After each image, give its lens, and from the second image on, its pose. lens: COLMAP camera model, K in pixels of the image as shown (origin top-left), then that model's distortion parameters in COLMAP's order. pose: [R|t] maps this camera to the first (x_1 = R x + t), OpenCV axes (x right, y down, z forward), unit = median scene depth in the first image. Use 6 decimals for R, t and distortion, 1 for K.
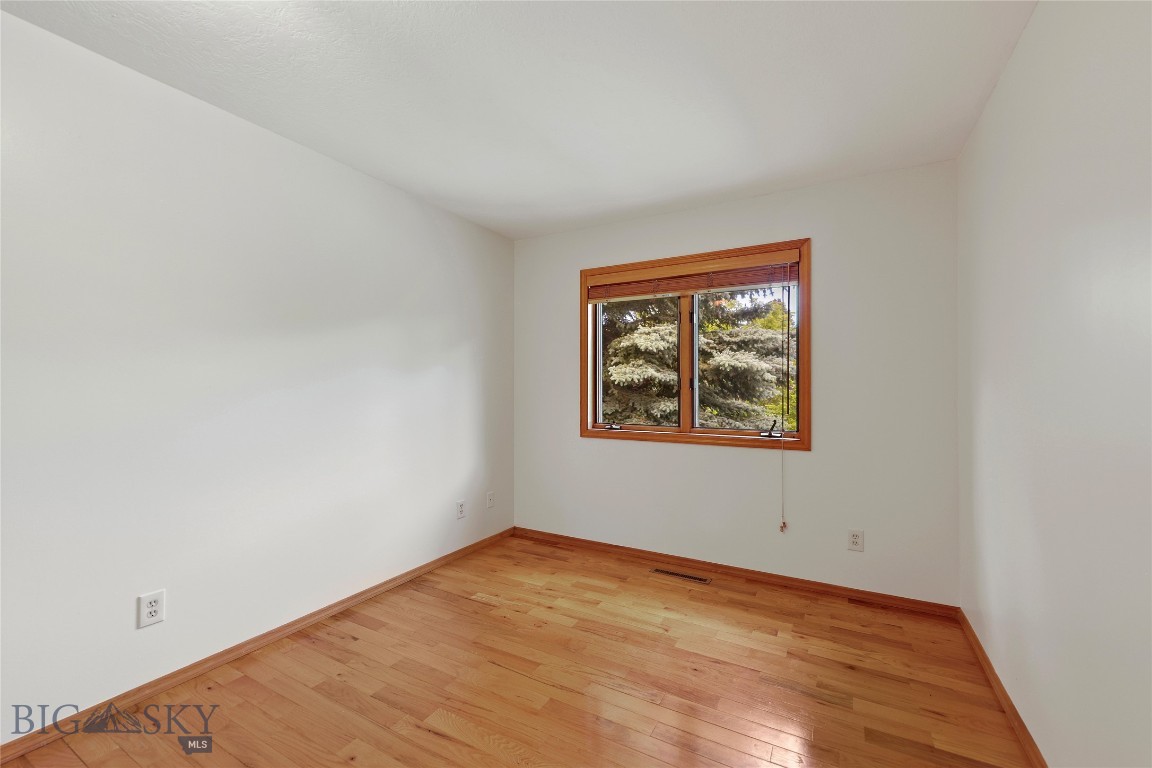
lens RADIAL K [[477.4, 0, 578.0], [0, 477.4, 388.1], [0, 0, 1]] dist [-0.001522, -0.000114]
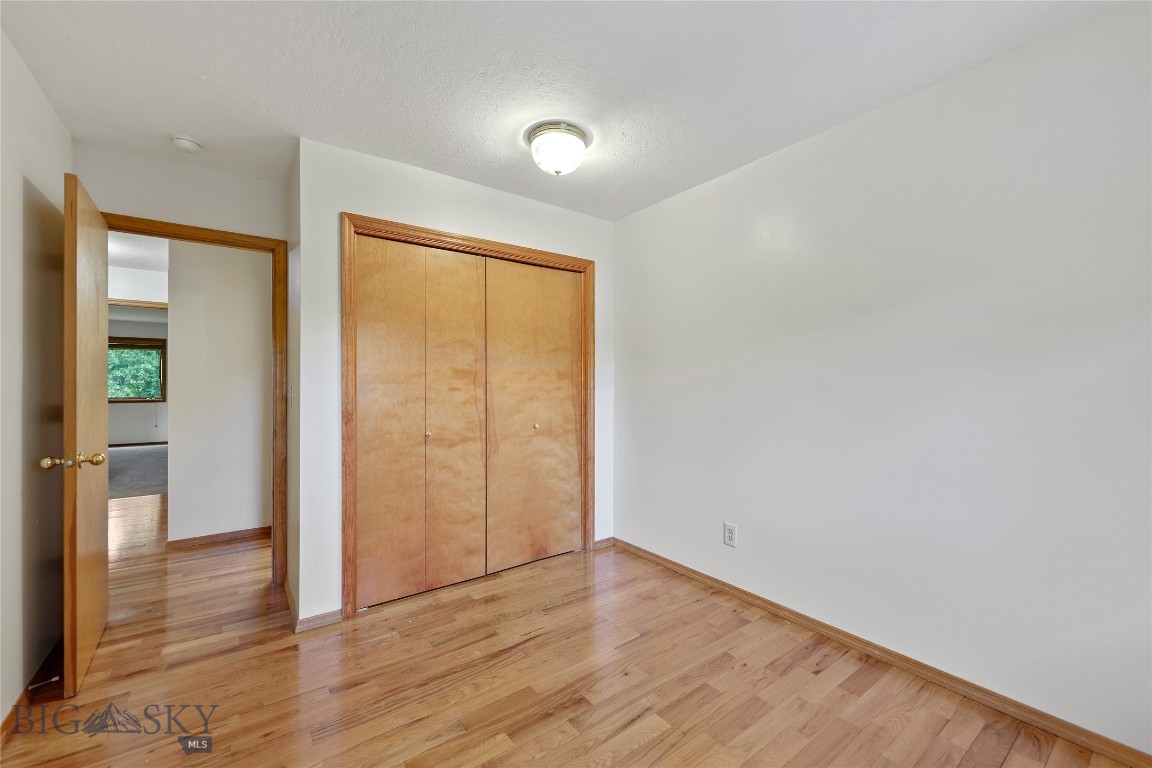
lens RADIAL K [[465.1, 0, 578.6], [0, 465.1, 380.7], [0, 0, 1]] dist [-0.000333, 0.000173]
pose [[-0.430280, 0.001456, -0.902694, 0.566088], [0.005709, 0.999983, -0.001109, -0.011586], [0.902678, -0.005631, -0.430281, 1.131923]]
